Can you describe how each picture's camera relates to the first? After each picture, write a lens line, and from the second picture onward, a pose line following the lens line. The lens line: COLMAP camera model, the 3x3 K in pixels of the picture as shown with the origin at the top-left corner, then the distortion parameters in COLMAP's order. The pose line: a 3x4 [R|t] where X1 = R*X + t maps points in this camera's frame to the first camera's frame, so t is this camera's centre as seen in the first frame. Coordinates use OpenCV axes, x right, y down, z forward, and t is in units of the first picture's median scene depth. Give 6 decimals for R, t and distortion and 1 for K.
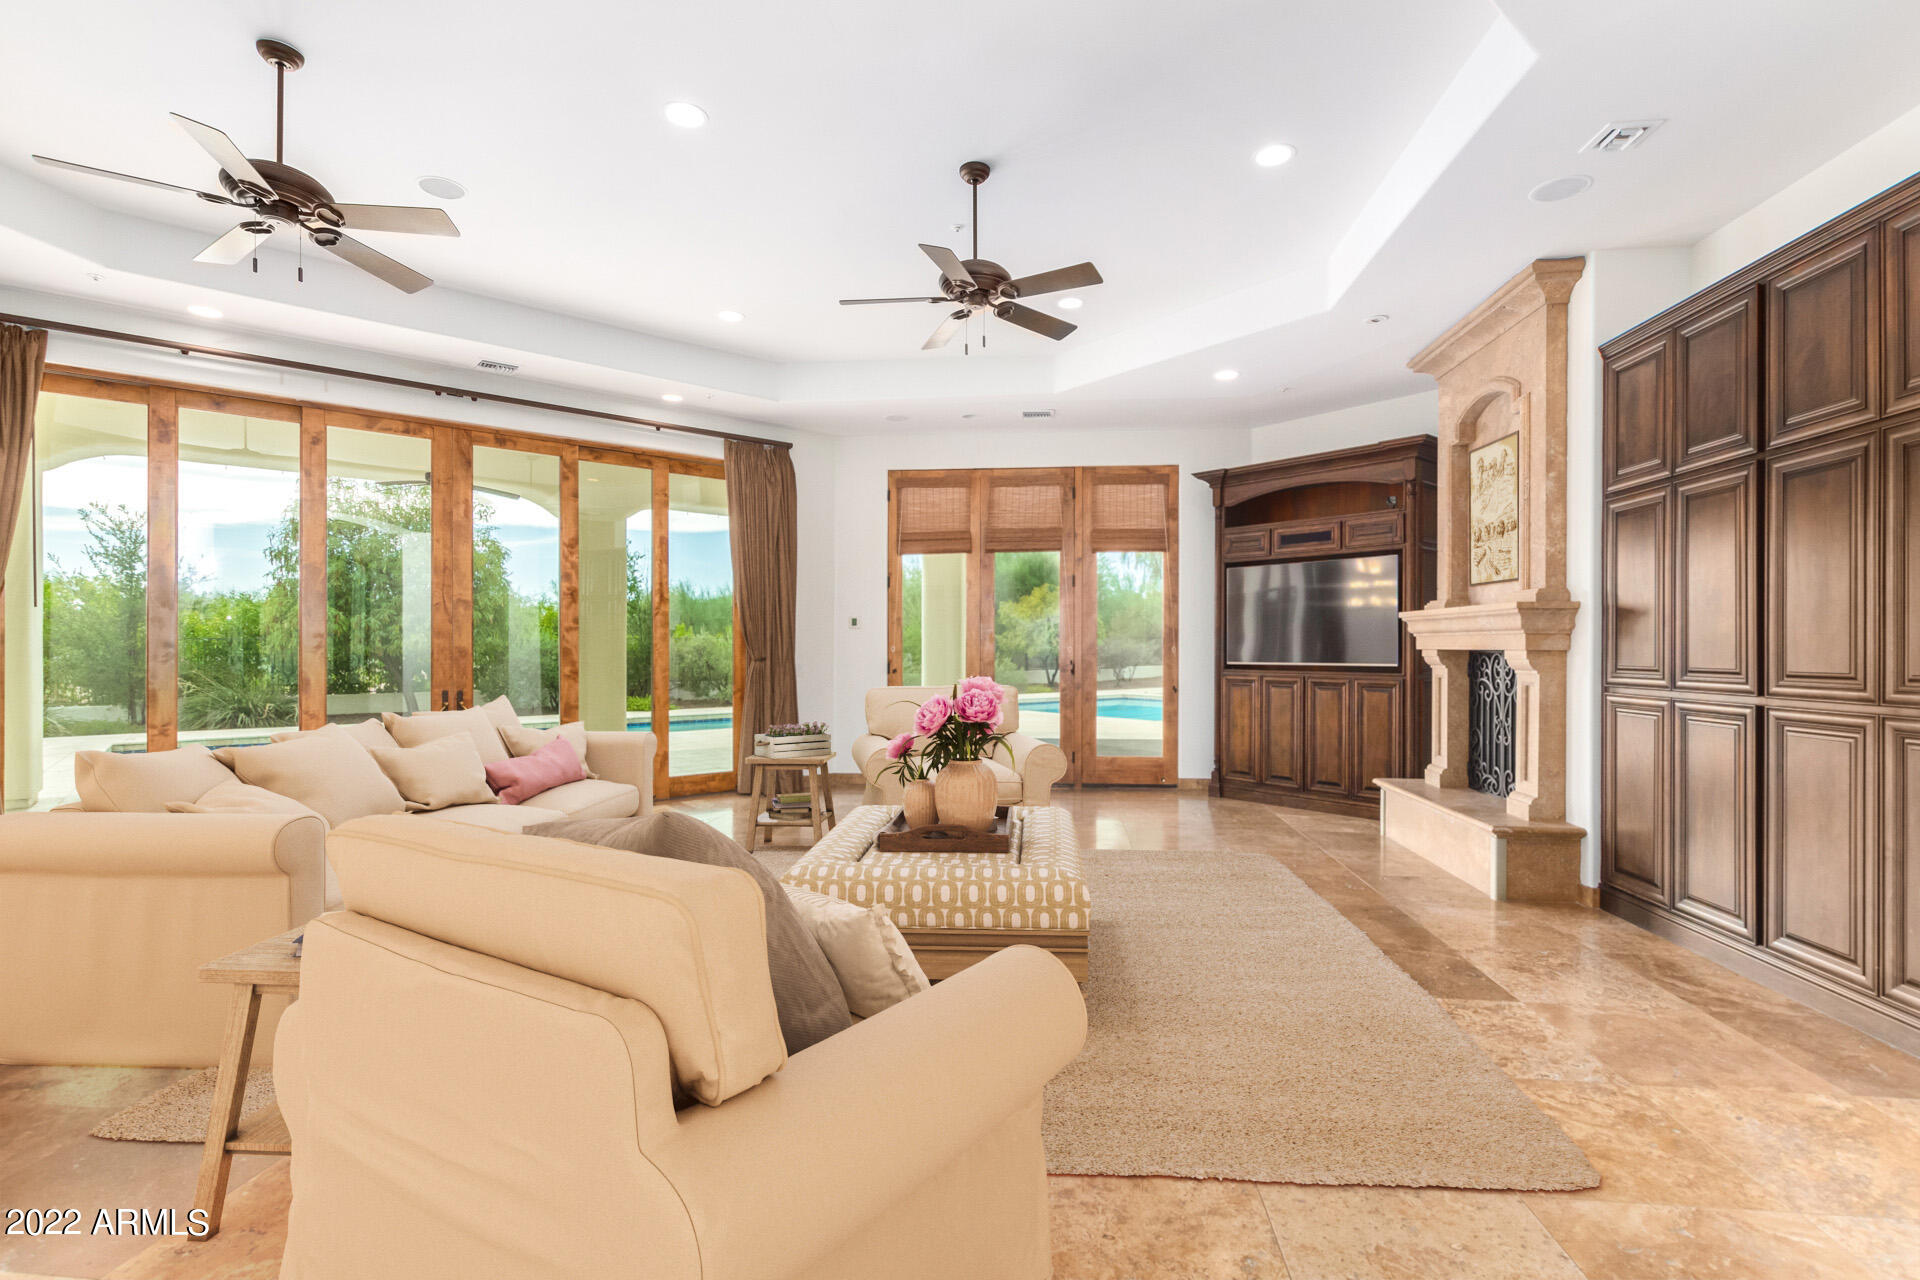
lens RADIAL K [[875.8, 0, 972.5], [0, 875.8, 642.8], [0, 0, 1]] dist [0.000039, -0.001688]
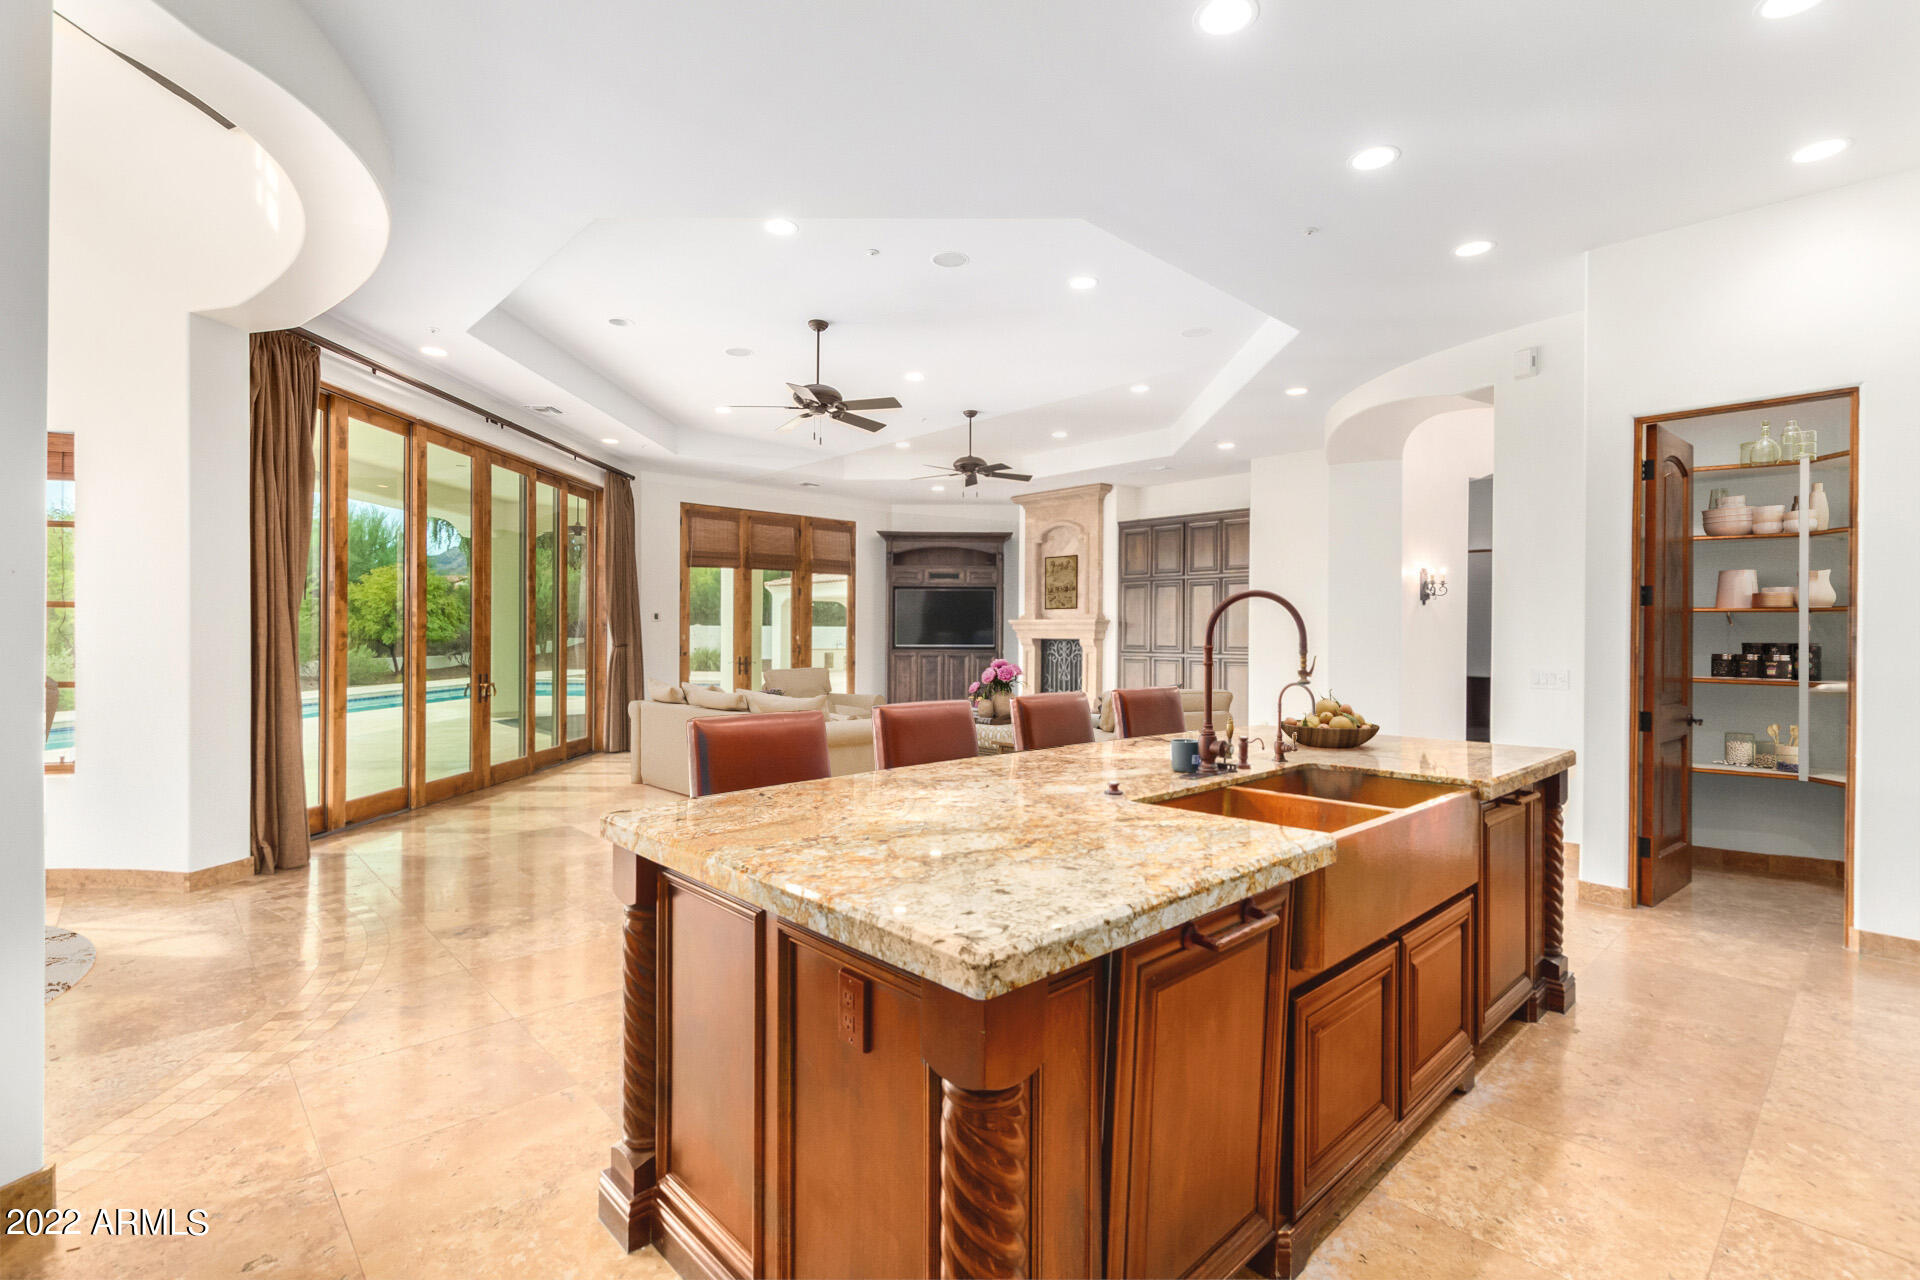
lens RADIAL K [[875.8, 0, 970.8], [0, 875.8, 634.2], [0, 0, 1]] dist [0.000039, -0.001688]
pose [[0.655016, 0.002248, 0.755612, -0.881585], [-0.007982, 0.999960, 0.003945, -0.006785], [-0.755573, -0.008615, 0.655008, -0.215392]]
